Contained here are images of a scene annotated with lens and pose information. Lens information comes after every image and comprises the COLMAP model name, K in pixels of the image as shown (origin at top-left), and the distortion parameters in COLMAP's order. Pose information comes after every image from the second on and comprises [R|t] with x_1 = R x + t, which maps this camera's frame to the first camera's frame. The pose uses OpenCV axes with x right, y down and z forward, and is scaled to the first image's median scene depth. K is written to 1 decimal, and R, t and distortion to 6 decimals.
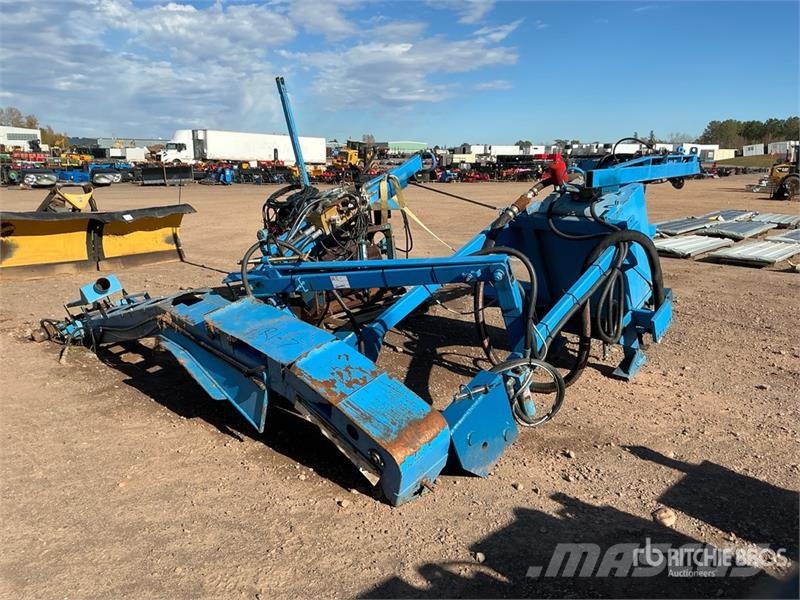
lens RADIAL K [[651.6, 0, 398.4], [0, 651.6, 304.1], [0, 0, 1]] dist [0.040740, -0.087623]
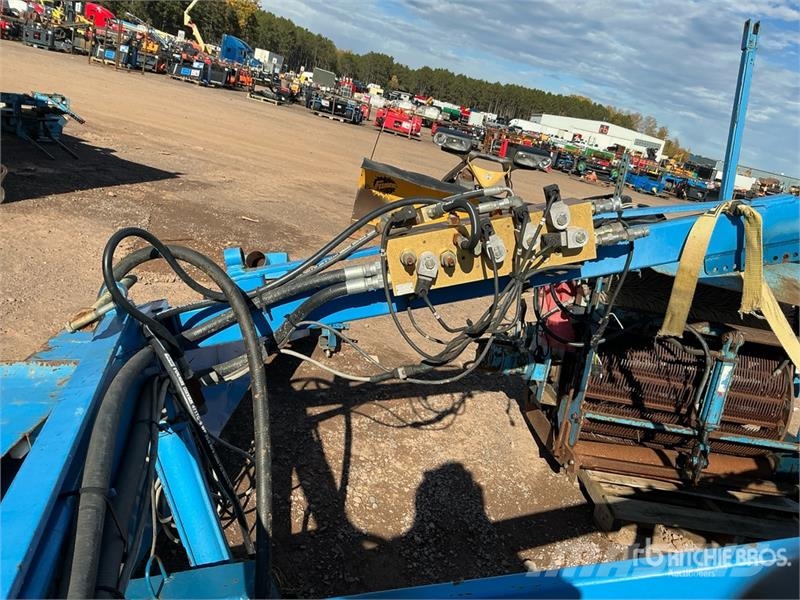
lens RADIAL K [[651.6, 0, 398.4], [0, 651.6, 304.1], [0, 0, 1]] dist [0.040740, -0.087623]
pose [[0.630580, 0.341076, -0.697163, 0.069426], [-0.361208, 0.924021, 0.125352, -0.070015], [0.686948, 0.172777, 0.705868, 0.351213]]
